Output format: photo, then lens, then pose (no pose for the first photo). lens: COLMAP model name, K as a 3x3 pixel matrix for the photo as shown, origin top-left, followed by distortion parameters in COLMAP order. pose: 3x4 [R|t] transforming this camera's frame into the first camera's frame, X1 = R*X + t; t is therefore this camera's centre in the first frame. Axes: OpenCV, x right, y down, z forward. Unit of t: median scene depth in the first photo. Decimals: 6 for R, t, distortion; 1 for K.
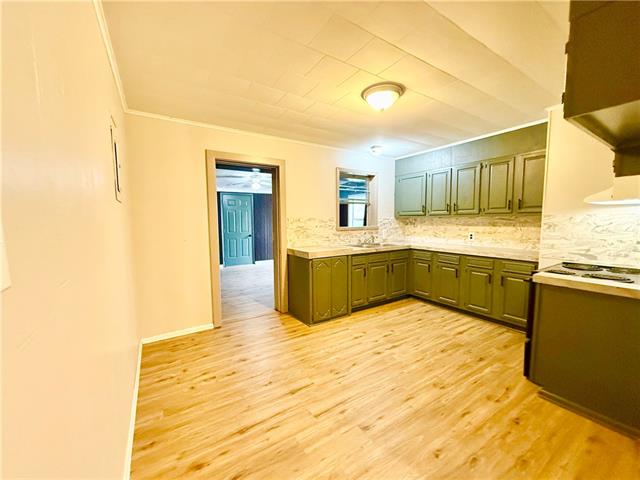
lens RADIAL K [[254.5, 0, 320.3], [0, 254.5, 242.2], [0, 0, 1]] dist [-0.000179, -0.000080]
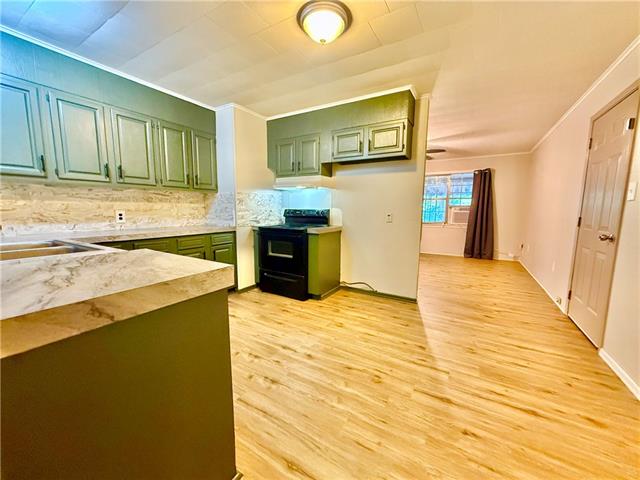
lens RADIAL K [[254.5, 0, 319.4], [0, 254.5, 241.7], [0, 0, 1]] dist [-0.000179, -0.000080]
pose [[-0.438291, -0.110055, 0.892070, -0.361554], [0.075400, 0.984476, 0.158500, -0.029933], [-0.895665, 0.136731, -0.423189, 1.003885]]
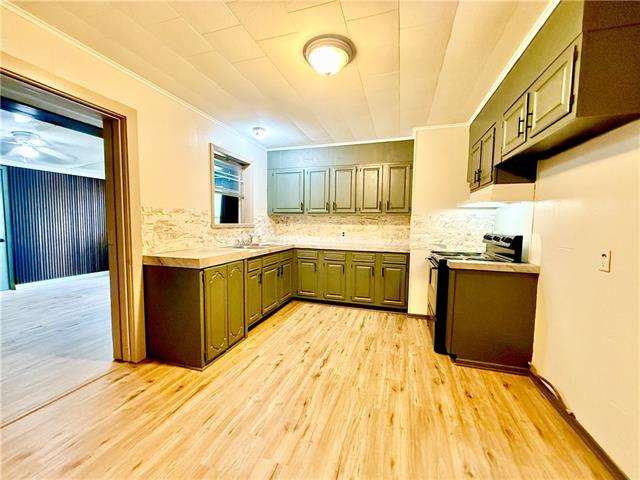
lens RADIAL K [[254.5, 0, 319.2], [0, 254.5, 242.0], [0, 0, 1]] dist [-0.000179, -0.000080]
pose [[0.770906, -0.029406, 0.636270, -0.216665], [0.037106, 0.999311, 0.001226, 0.007290], [-0.635868, 0.022664, 0.771465, 0.286989]]
